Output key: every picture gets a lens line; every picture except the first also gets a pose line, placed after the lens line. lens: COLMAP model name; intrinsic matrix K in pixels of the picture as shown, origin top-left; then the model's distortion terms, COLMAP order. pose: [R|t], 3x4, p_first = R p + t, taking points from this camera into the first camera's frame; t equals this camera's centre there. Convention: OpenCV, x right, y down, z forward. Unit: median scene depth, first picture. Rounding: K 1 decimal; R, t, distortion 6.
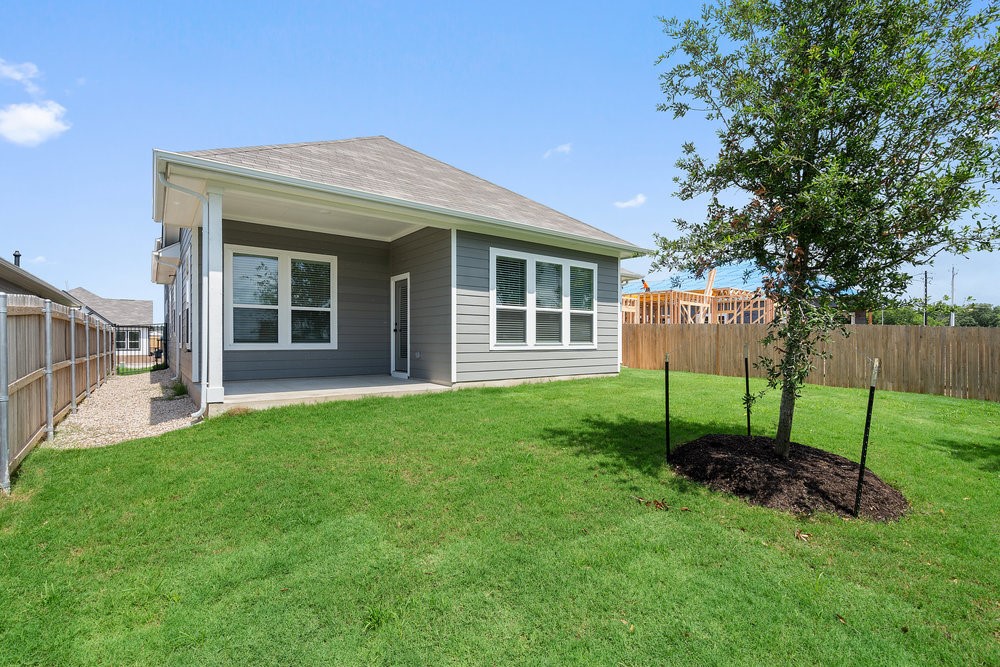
lens RADIAL K [[456.2, 0, 500.6], [0, 456.2, 332.3], [0, 0, 1]] dist [-0.005579, 0.003796]
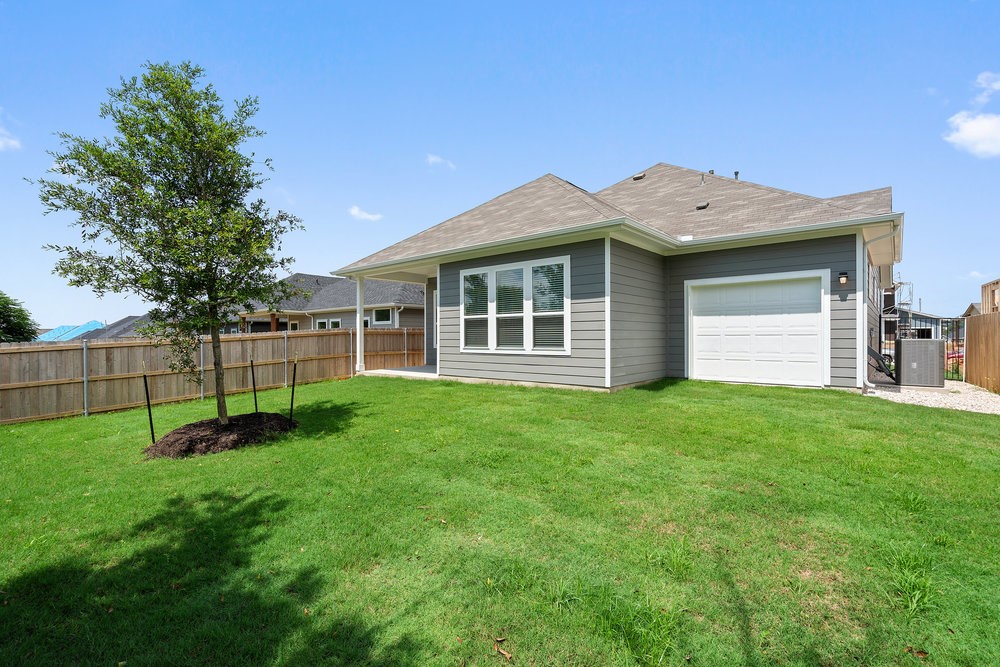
lens RADIAL K [[456.2, 0, 500.6], [0, 456.2, 332.3], [0, 0, 1]] dist [-0.005579, 0.003796]
pose [[0.223222, -0.029577, -0.974319, 1.118000], [0.007252, 0.999562, -0.028682, 0.018593], [0.974741, -0.000663, 0.223339, 0.756561]]
